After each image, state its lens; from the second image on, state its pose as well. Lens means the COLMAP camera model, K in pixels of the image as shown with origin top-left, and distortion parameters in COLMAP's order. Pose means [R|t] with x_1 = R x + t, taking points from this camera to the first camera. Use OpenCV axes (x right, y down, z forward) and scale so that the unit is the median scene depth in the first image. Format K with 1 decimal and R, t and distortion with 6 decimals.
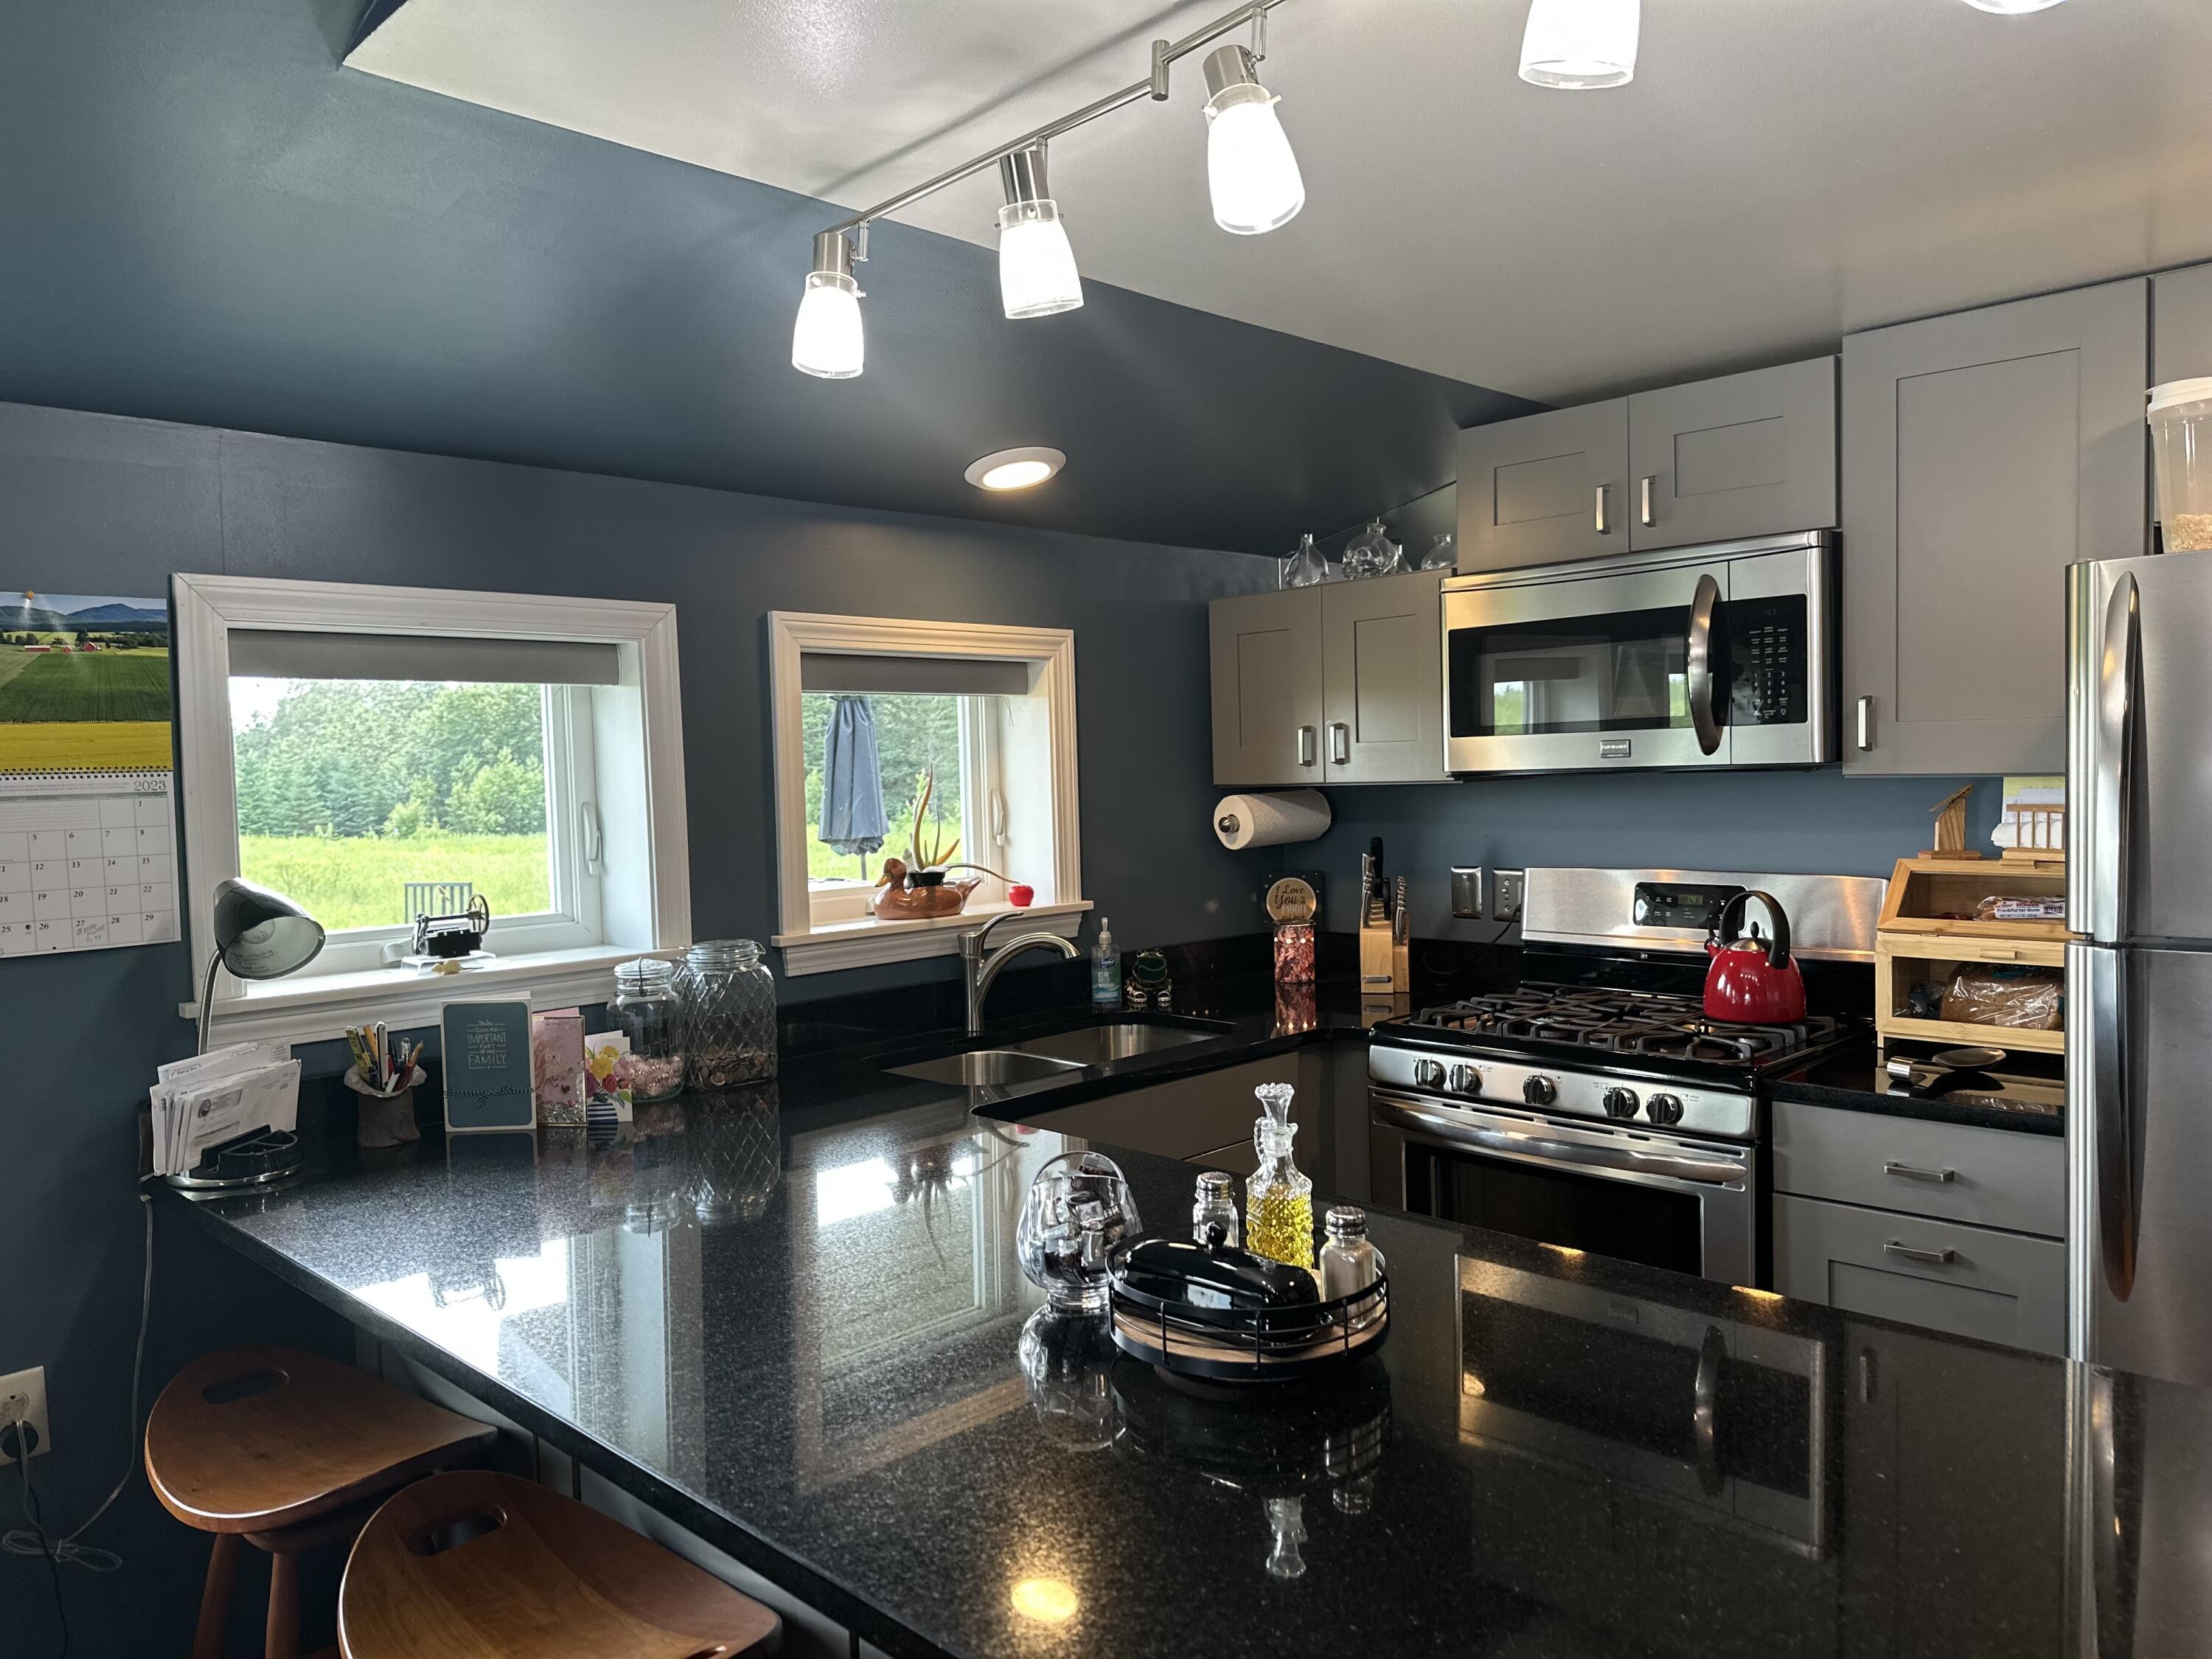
lens RADIAL K [[1554.8, 0, 1126.4], [0, 1554.8, 836.3], [0, 0, 1]] dist [0.029022, -0.057866]
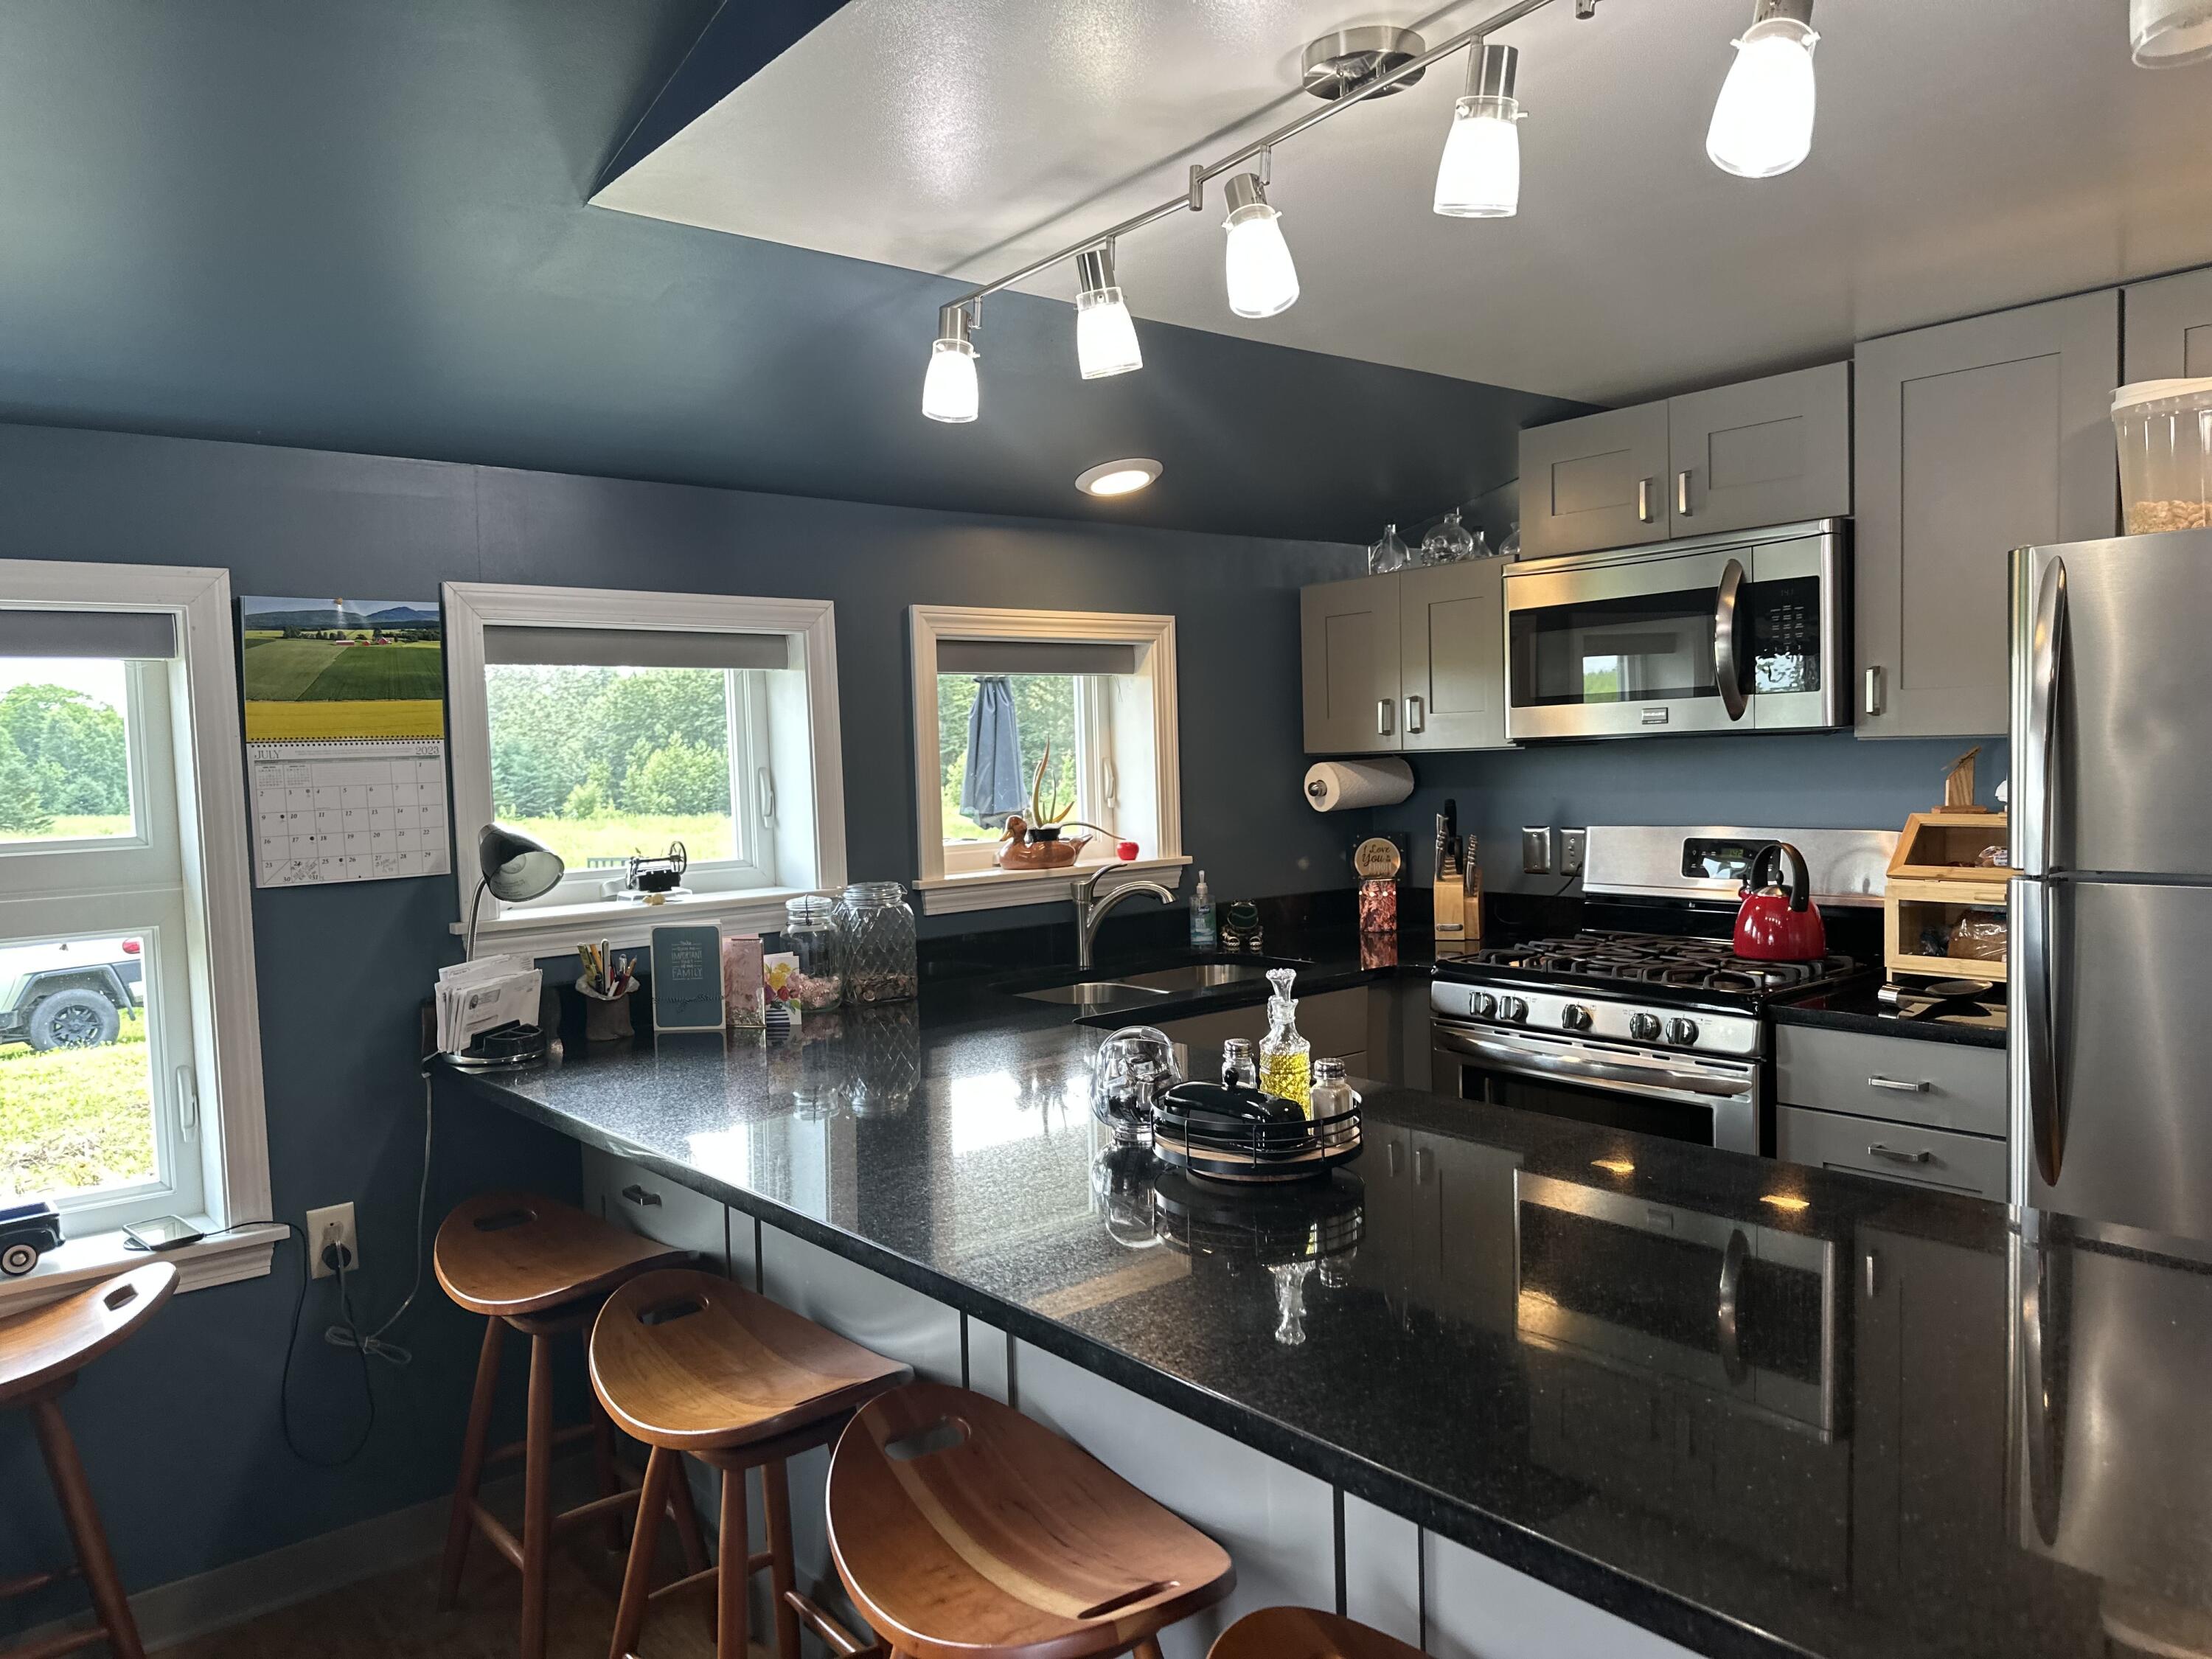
lens RADIAL K [[1554.8, 0, 1105.6], [0, 1554.8, 843.3], [0, 0, 1]] dist [0.029022, -0.057866]
pose [[0.994083, 0.002011, -0.108609, 0.051902], [-0.000251, 0.999869, 0.016213, 0.019482], [0.108627, -0.016090, 0.993952, -0.179413]]
